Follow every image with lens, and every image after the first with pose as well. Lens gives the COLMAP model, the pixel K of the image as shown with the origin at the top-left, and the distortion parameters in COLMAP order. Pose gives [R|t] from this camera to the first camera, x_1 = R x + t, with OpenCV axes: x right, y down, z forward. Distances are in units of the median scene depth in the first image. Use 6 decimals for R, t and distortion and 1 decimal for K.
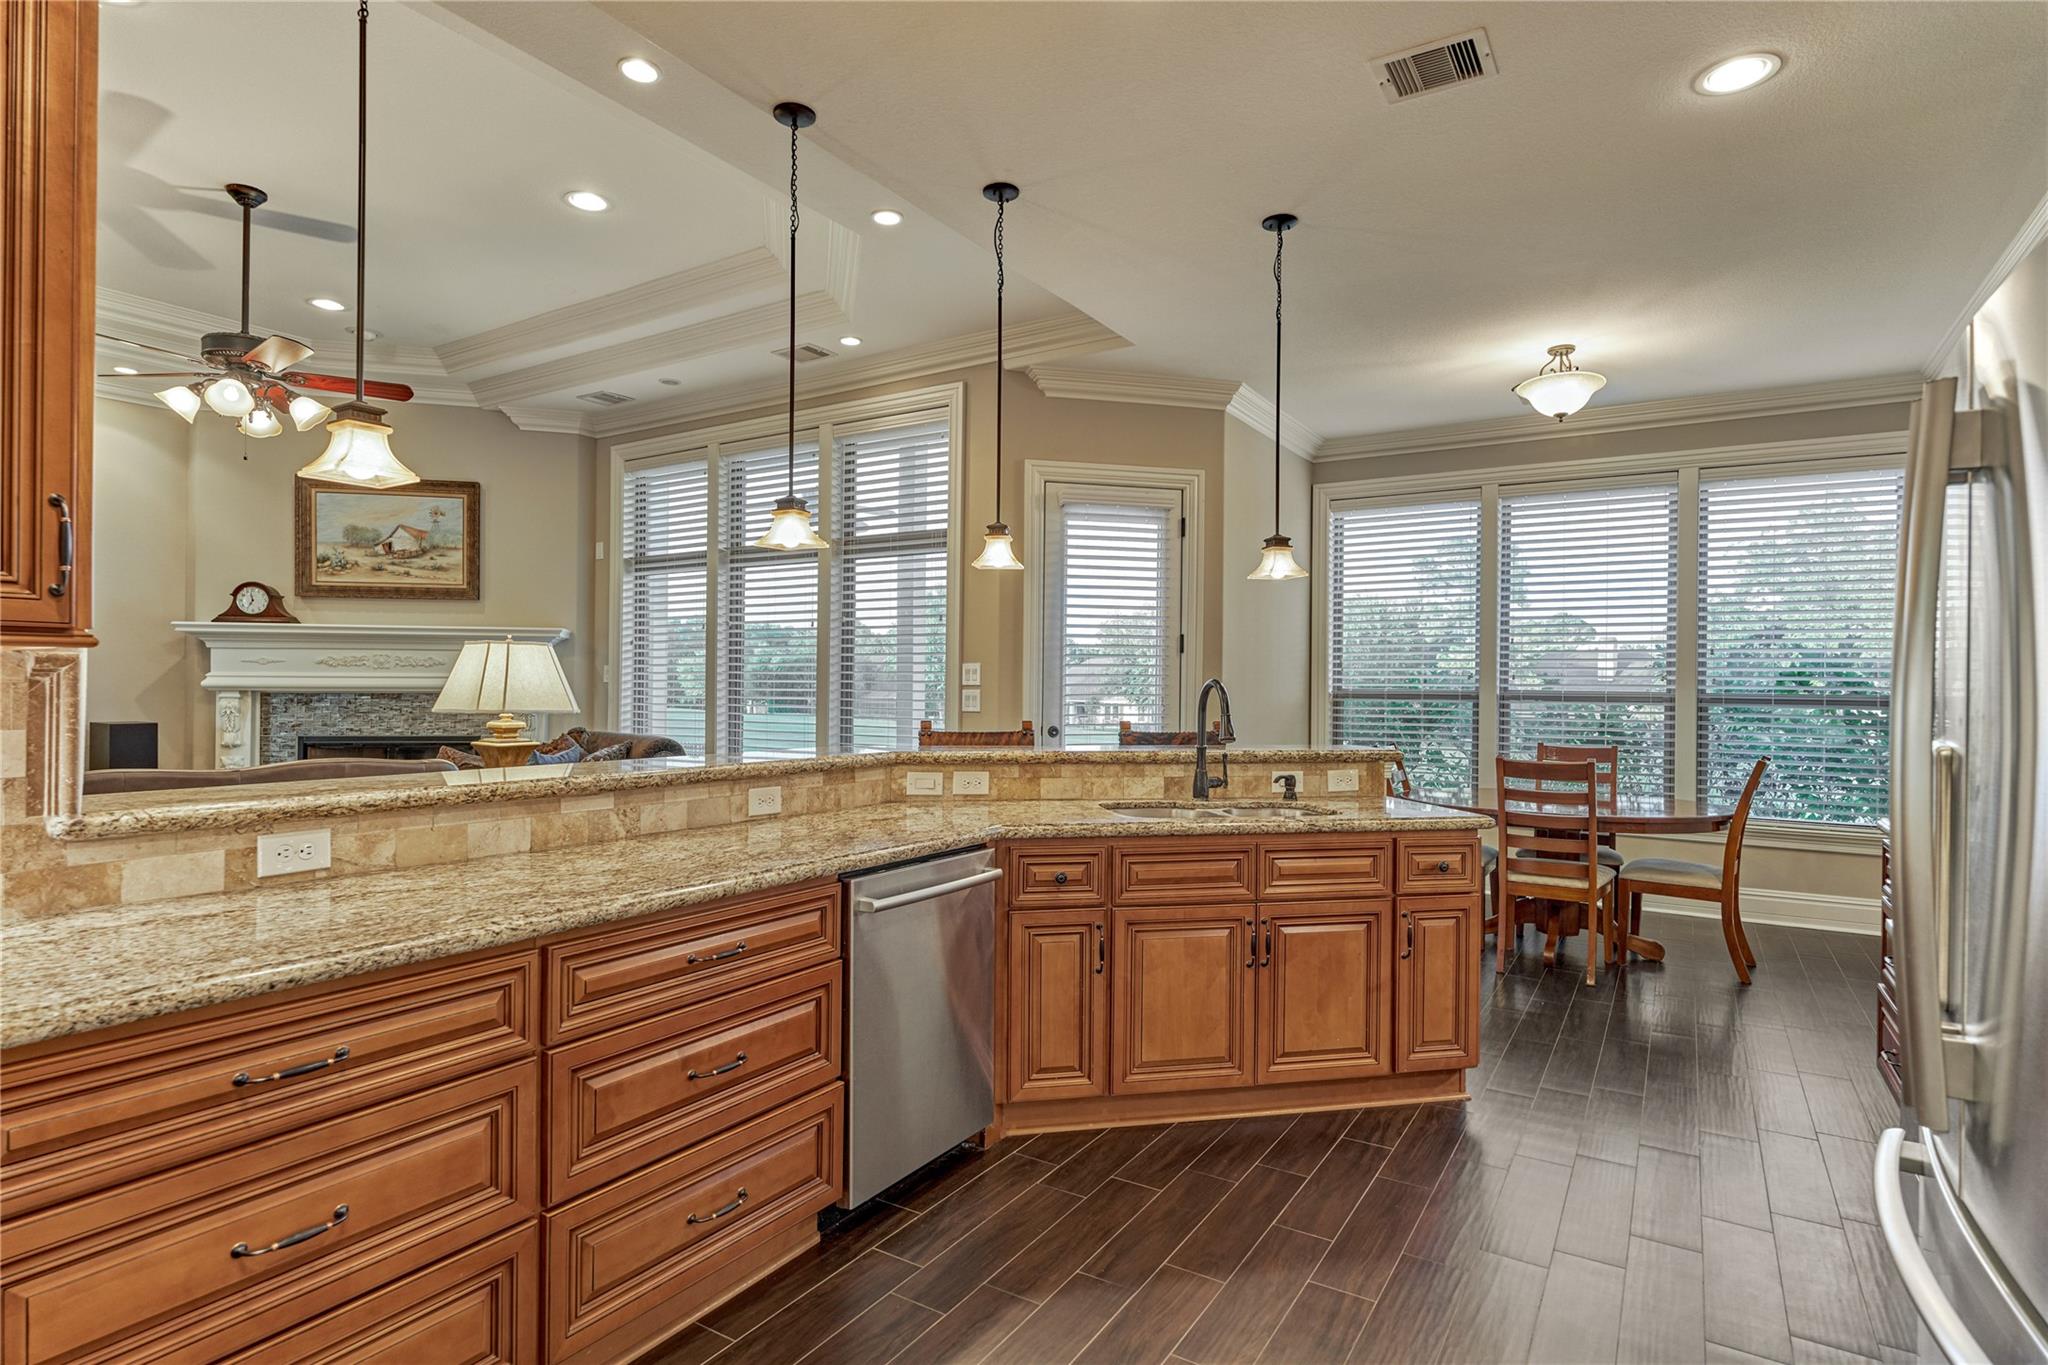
lens RADIAL K [[1049.0, 0, 1025.0], [0, 1049.0, 684.5], [0, 0, 1]] dist [-0.006159, 0.003749]
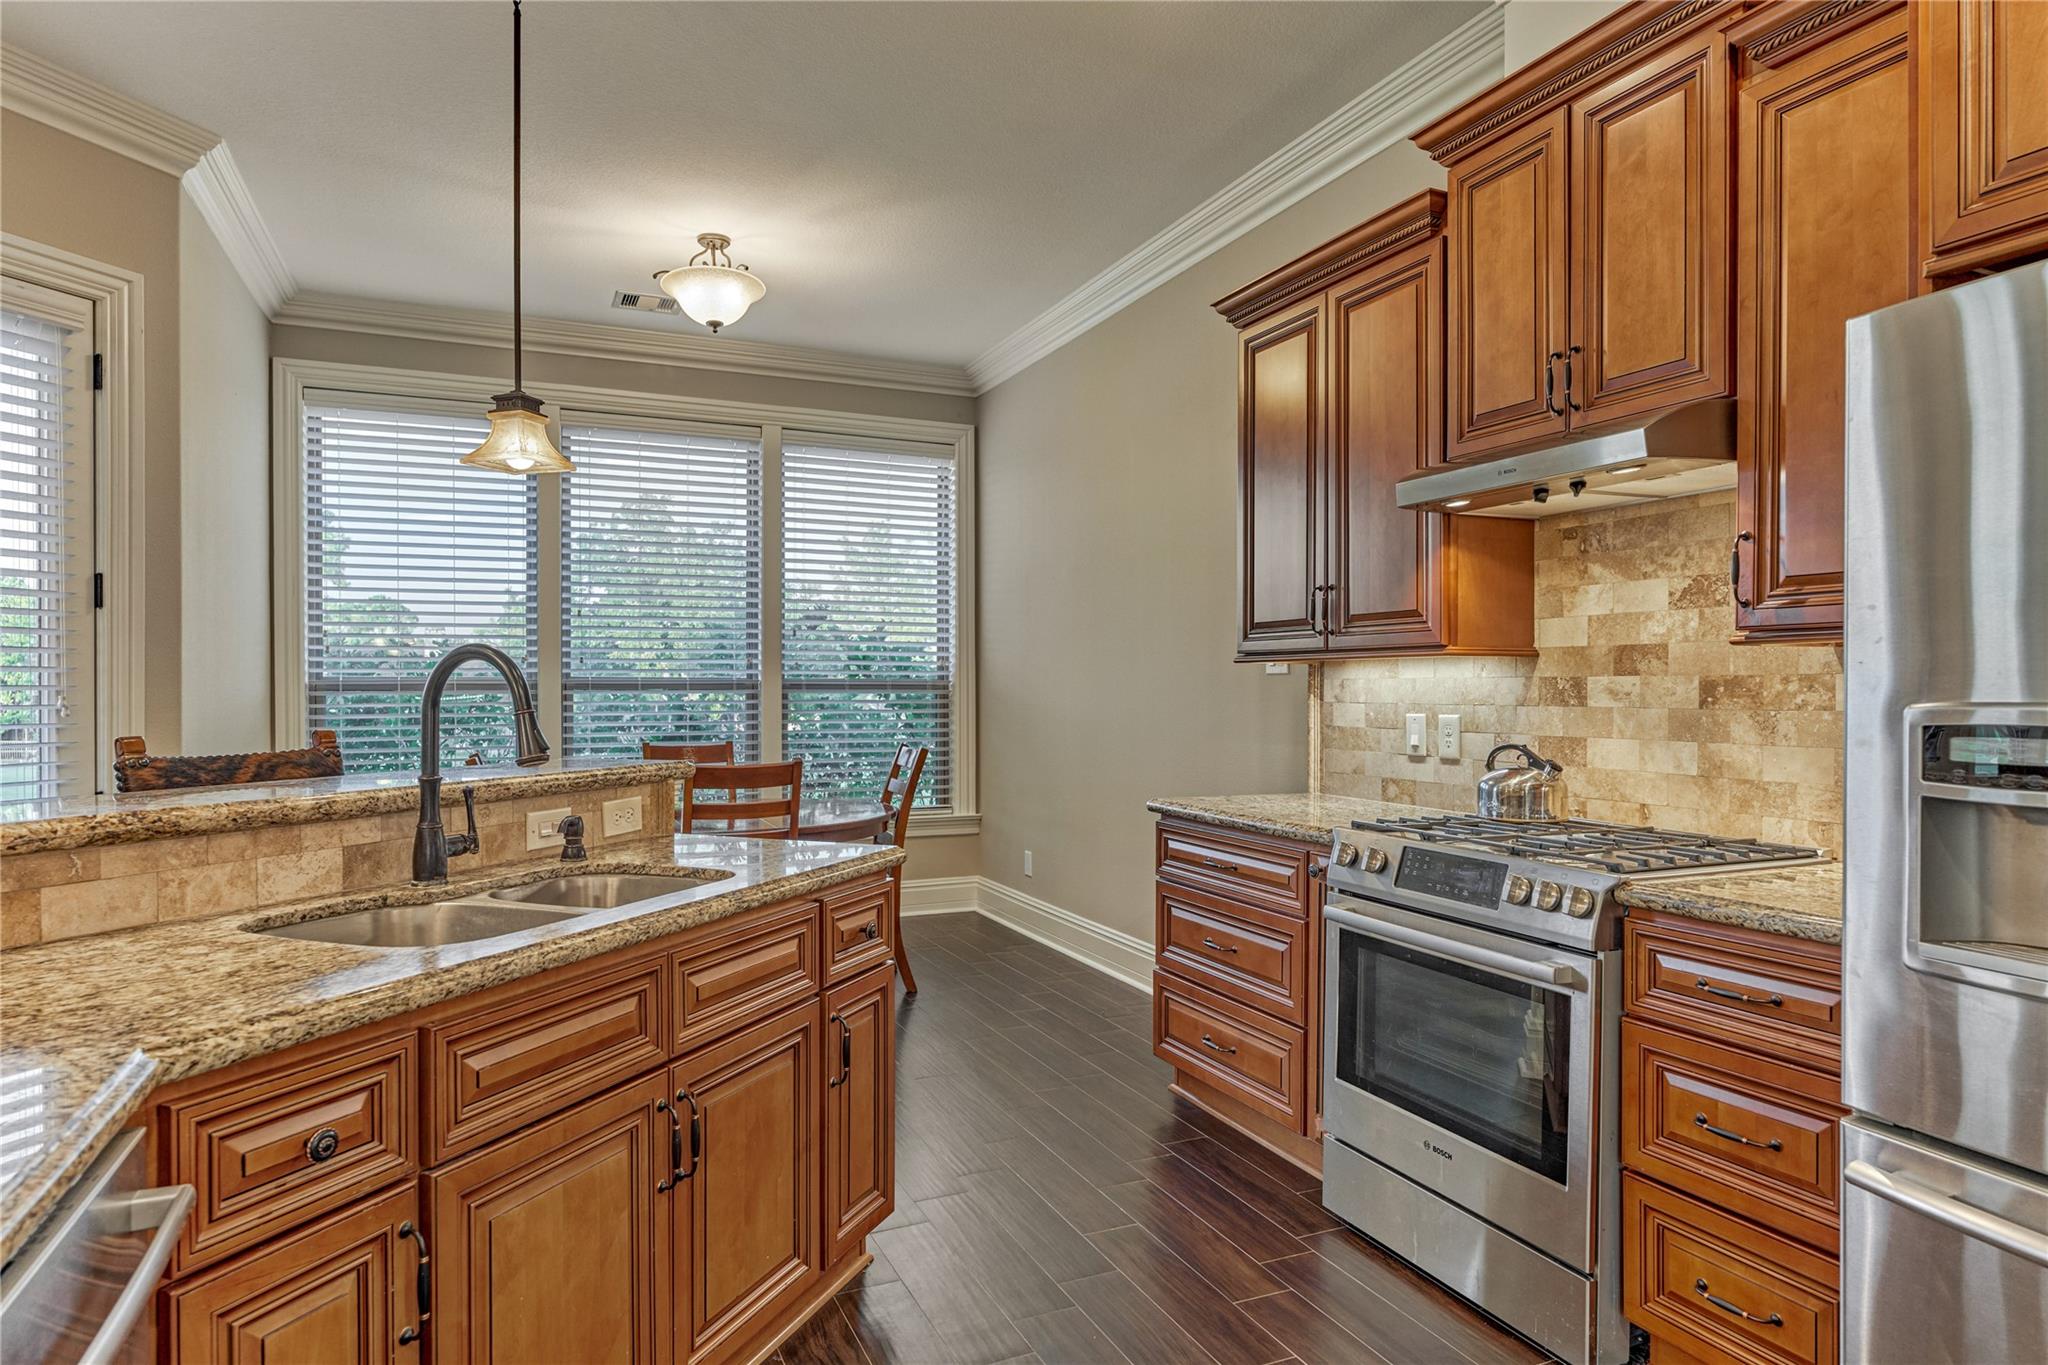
lens RADIAL K [[1182.1, 0, 1023.6], [0, 1182.1, 693.0], [0, 0, 1]] dist [-0.000208, -0.002928]
pose [[0.554594, -0.015124, 0.831984, -0.088766], [0.004887, 0.999877, 0.014919, 0.006773], [-0.832107, -0.004208, 0.554599, 0.269743]]
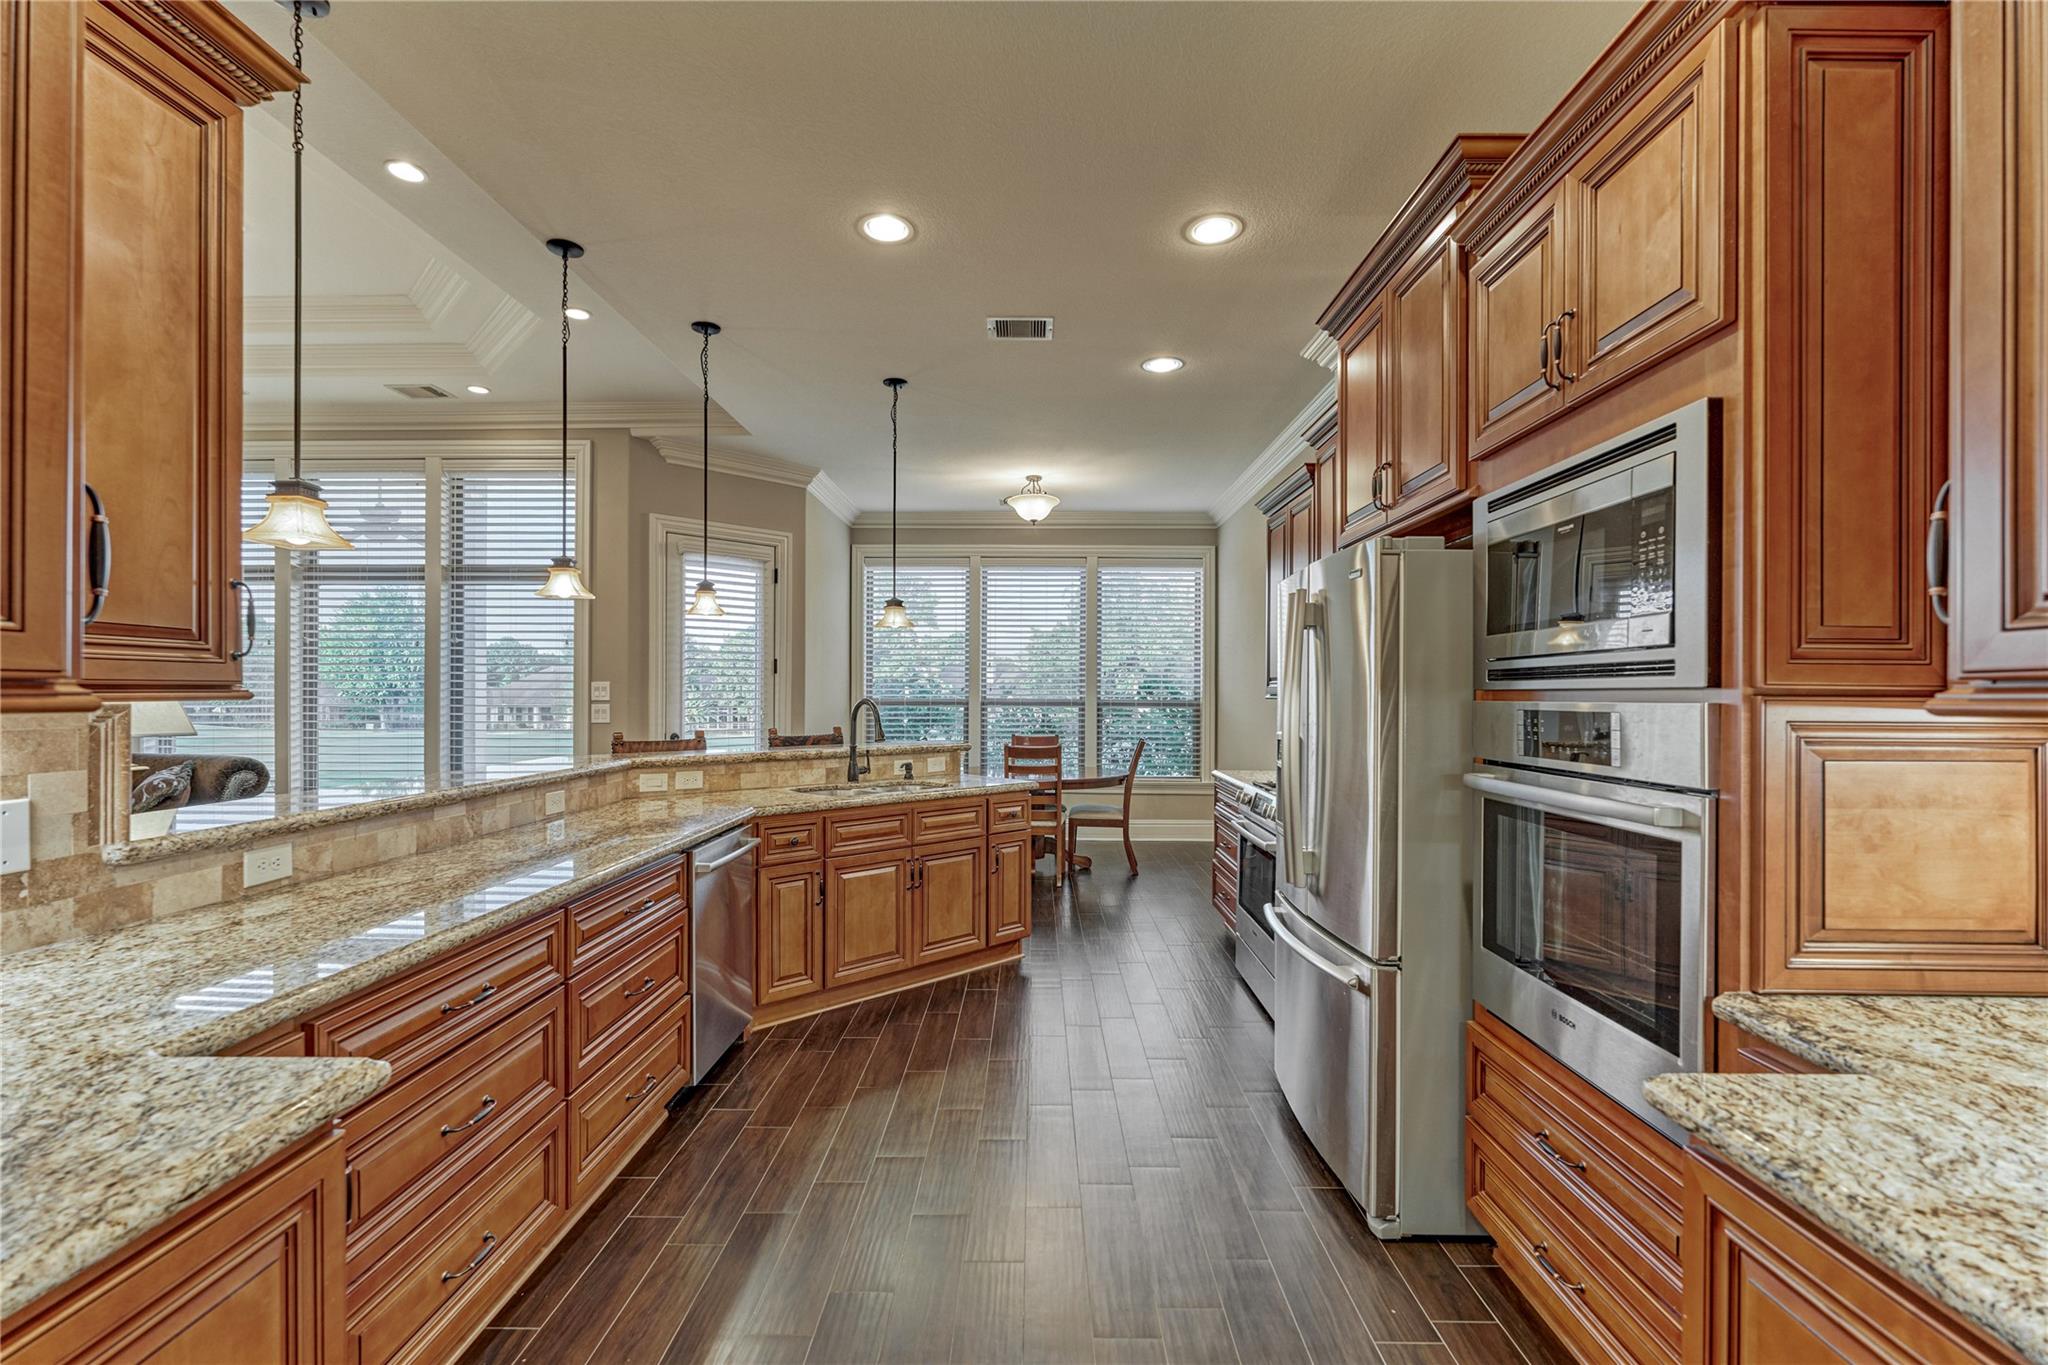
lens RADIAL K [[896.3, 0, 1021.6], [0, 896.3, 692.2], [0, 0, 1]] dist [-0.000841, -0.000596]
pose [[0.853159, -0.006780, 0.521606, -0.165203], [0.004576, 0.999974, 0.005513, -0.011452], [-0.521630, -0.002316, 0.853169, -0.098161]]
